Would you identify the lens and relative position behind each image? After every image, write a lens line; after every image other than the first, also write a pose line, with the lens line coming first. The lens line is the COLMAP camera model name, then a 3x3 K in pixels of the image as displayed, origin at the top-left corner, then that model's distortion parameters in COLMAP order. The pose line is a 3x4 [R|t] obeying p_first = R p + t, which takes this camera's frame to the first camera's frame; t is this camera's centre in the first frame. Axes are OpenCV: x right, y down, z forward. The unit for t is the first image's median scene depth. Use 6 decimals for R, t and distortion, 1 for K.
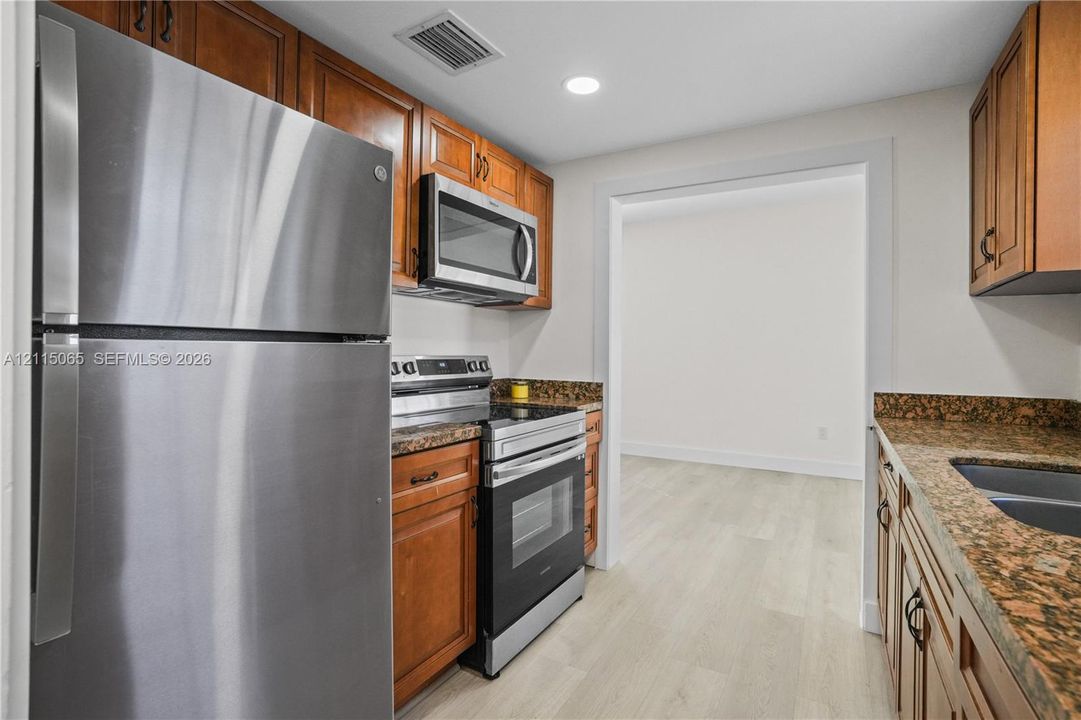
lens RADIAL K [[505.8, 0, 542.3], [0, 505.8, 348.2], [0, 0, 1]] dist [-0.017051, 0.000802]
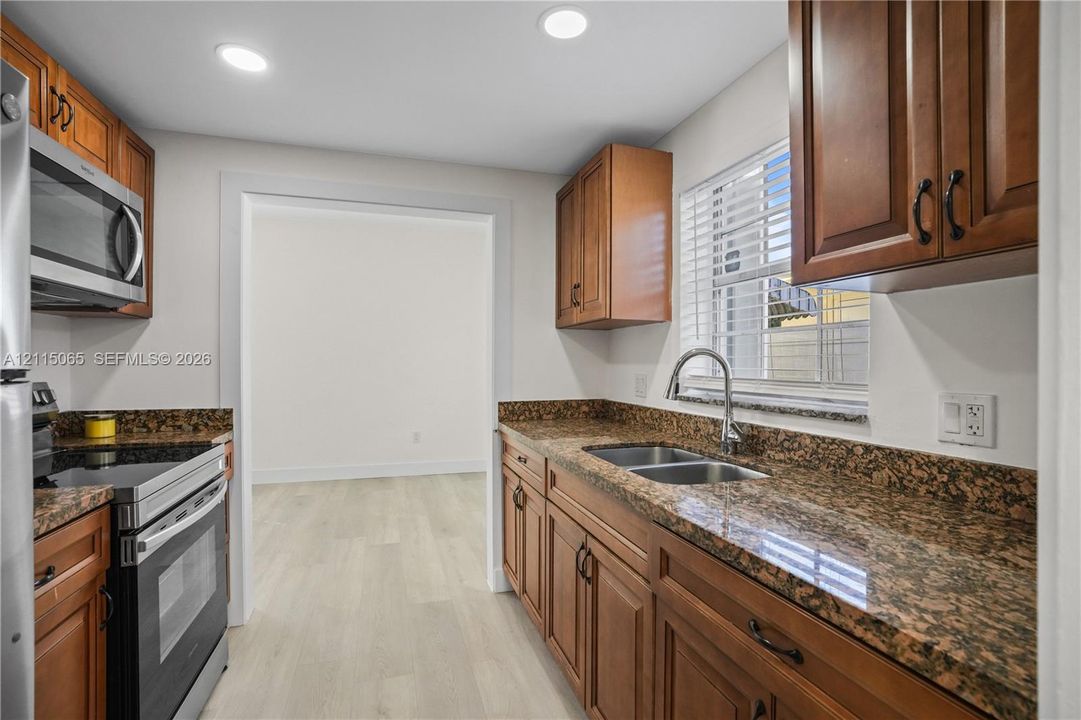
lens RADIAL K [[513.1, 0, 540.5], [0, 513.1, 360.0], [0, 0, 1]] dist [-0.064589, 0.039088]
pose [[0.678252, -0.006361, 0.734802, -0.169147], [0.001457, 0.999972, 0.007312, -0.020784], [-0.734828, -0.003888, 0.678243, 0.050748]]
